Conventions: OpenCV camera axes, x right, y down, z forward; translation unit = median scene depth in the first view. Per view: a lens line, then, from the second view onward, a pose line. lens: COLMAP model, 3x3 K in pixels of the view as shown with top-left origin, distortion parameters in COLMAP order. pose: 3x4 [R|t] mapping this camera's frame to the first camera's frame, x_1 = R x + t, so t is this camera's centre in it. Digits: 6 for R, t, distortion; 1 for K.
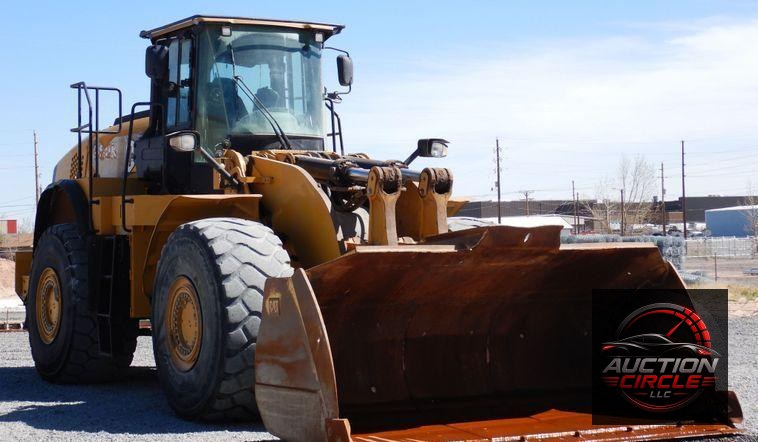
lens RADIAL K [[1214.3, 0, 380.6], [0, 1214.3, 221.3], [0, 0, 1]] dist [-0.030109, 0.000000]
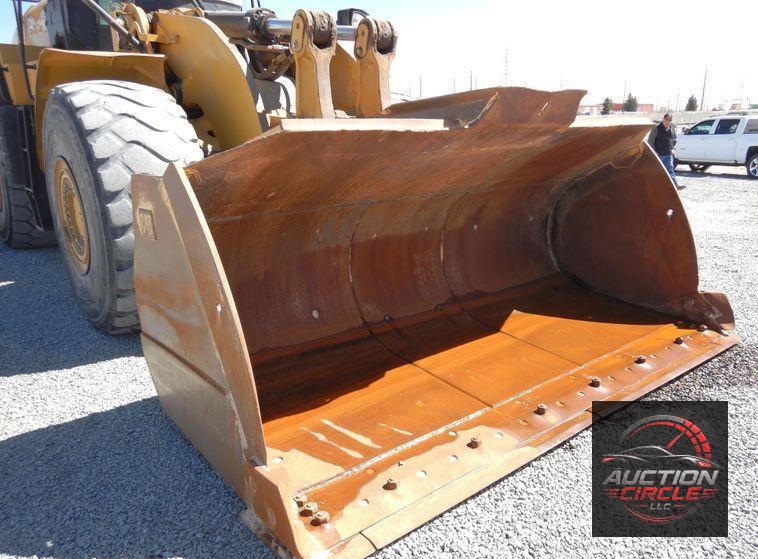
lens RADIAL K [[520.5, 0, 391.7], [0, 520.5, 288.9], [0, 0, 1]] dist [0.024080, -0.002811]
pose [[0.984128, -0.046974, 0.171129, -0.012986], [-0.010899, 0.946511, 0.322489, 0.013971], [-0.177124, -0.319235, 0.930976, 0.634584]]
